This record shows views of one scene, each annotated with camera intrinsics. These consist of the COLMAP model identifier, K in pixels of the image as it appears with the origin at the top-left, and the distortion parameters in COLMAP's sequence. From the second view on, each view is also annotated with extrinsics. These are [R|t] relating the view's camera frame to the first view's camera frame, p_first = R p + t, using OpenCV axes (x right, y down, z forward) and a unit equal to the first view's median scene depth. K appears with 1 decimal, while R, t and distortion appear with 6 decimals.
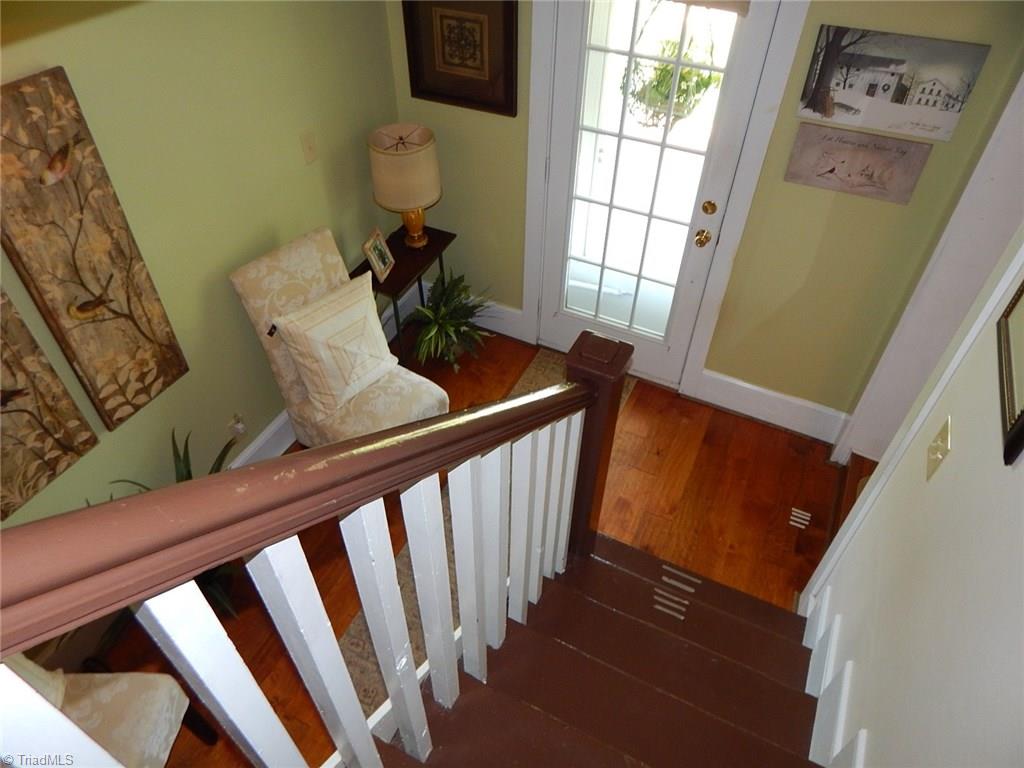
lens RADIAL K [[669.4, 0, 508.4], [0, 669.4, 383.7], [0, 0, 1]] dist [-0.016084, 0.001857]
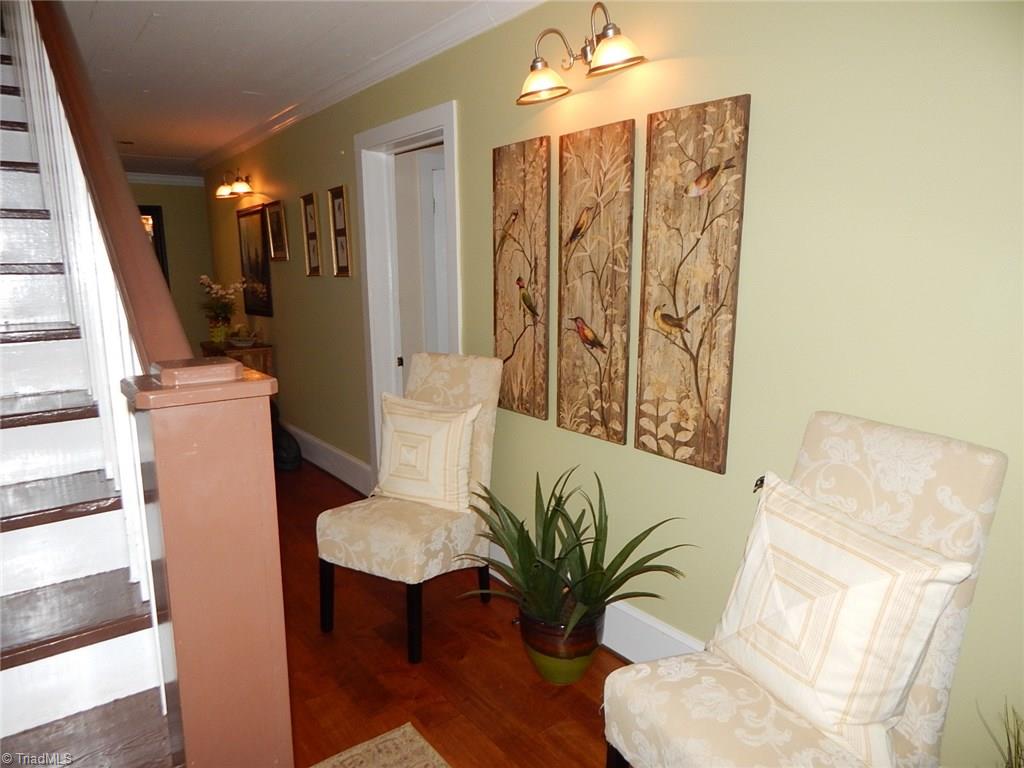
lens RADIAL K [[669.4, 0, 512.0], [0, 669.4, 382.0], [0, 0, 1]] dist [-0.016084, 0.001857]
pose [[-0.452470, 0.148977, -0.879248, 0.400383], [-0.615287, 0.661529, 0.428721, -0.347592], [0.645518, 0.734973, -0.207659, 1.130924]]
